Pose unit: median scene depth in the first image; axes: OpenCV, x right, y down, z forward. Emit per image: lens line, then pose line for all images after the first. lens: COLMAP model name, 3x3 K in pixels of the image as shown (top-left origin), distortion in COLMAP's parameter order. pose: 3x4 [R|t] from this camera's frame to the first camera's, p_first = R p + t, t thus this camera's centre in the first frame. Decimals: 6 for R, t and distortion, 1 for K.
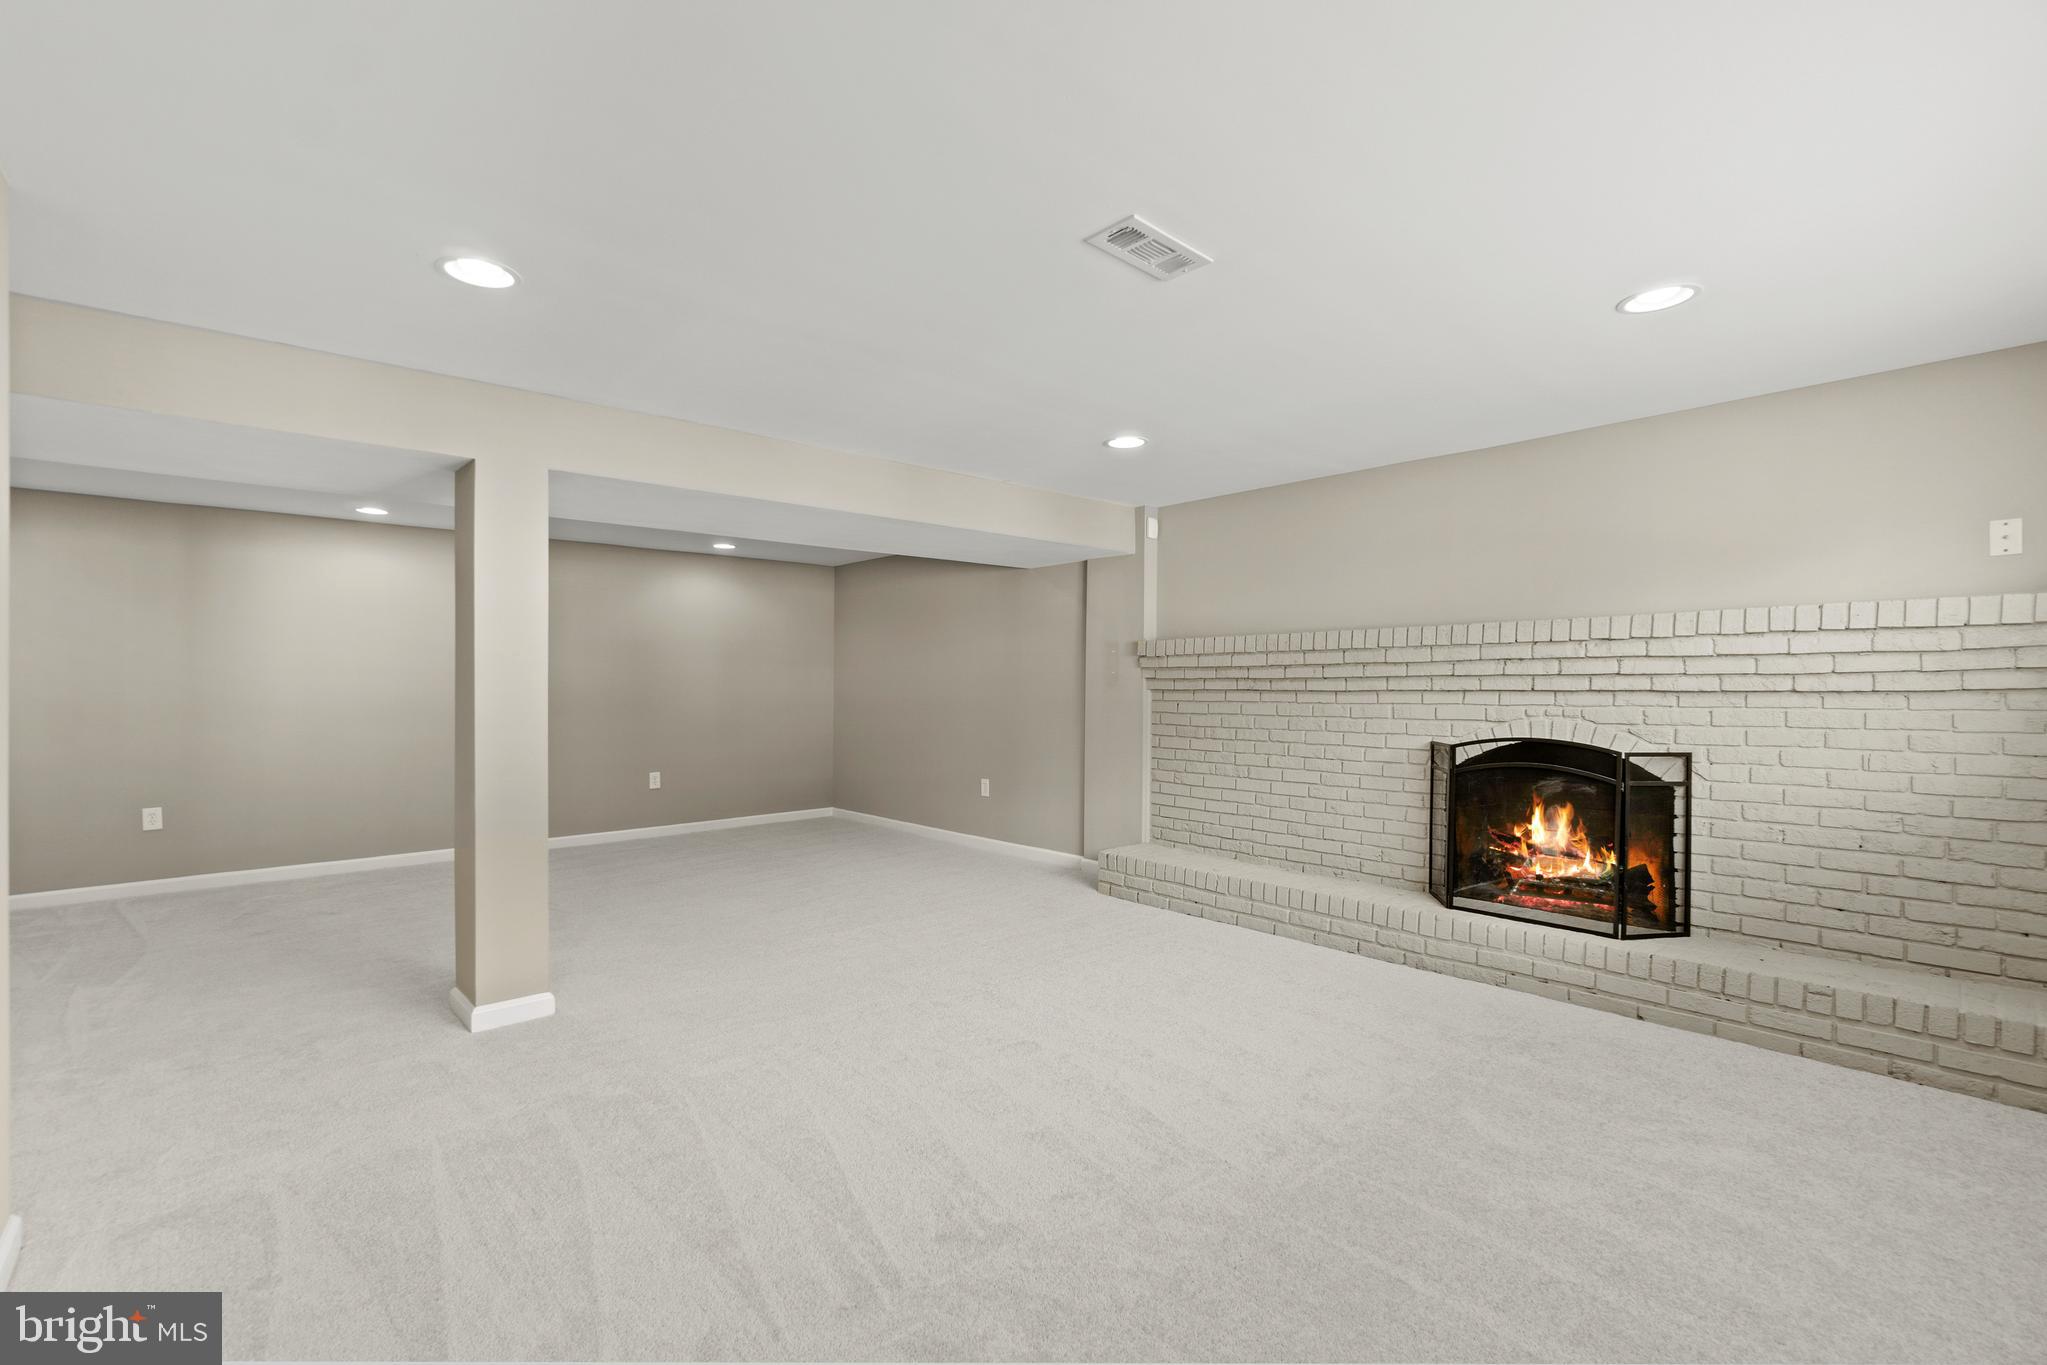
lens RADIAL K [[891.5, 0, 1012.4], [0, 891.5, 690.3], [0, 0, 1]] dist [0.000612, 0.000262]
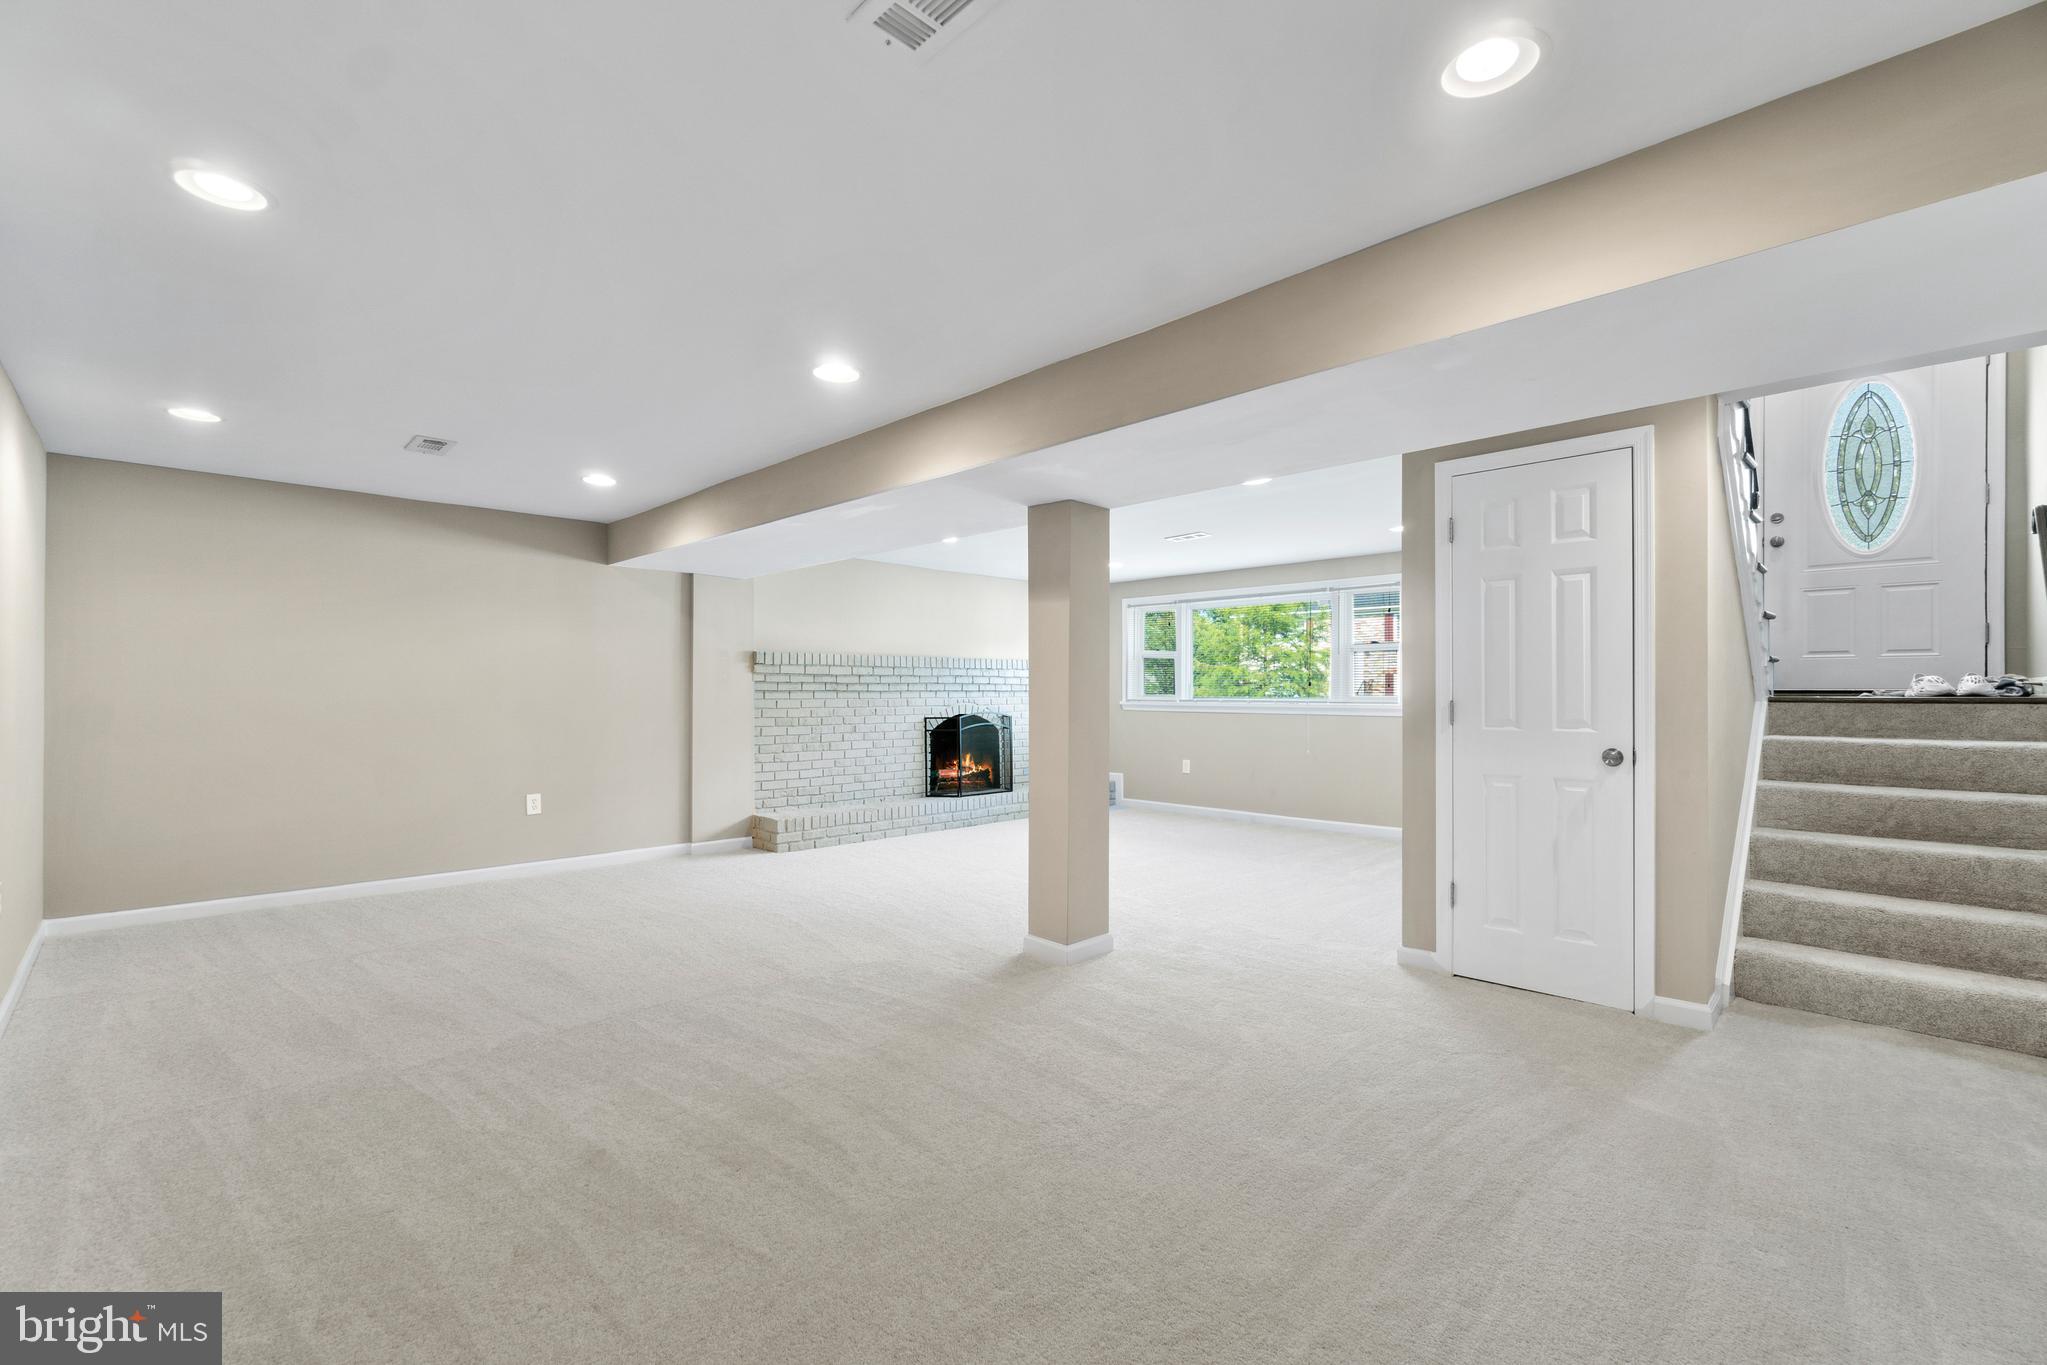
lens RADIAL K [[891.5, 0, 1012.4], [0, 891.5, 690.3], [0, 0, 1]] dist [0.000612, 0.000262]
pose [[-0.045255, 0.008364, 0.998940, -1.251502], [0.009694, 0.999922, -0.007933, 0.014009], [-0.998928, 0.009325, -0.045332, 0.781020]]
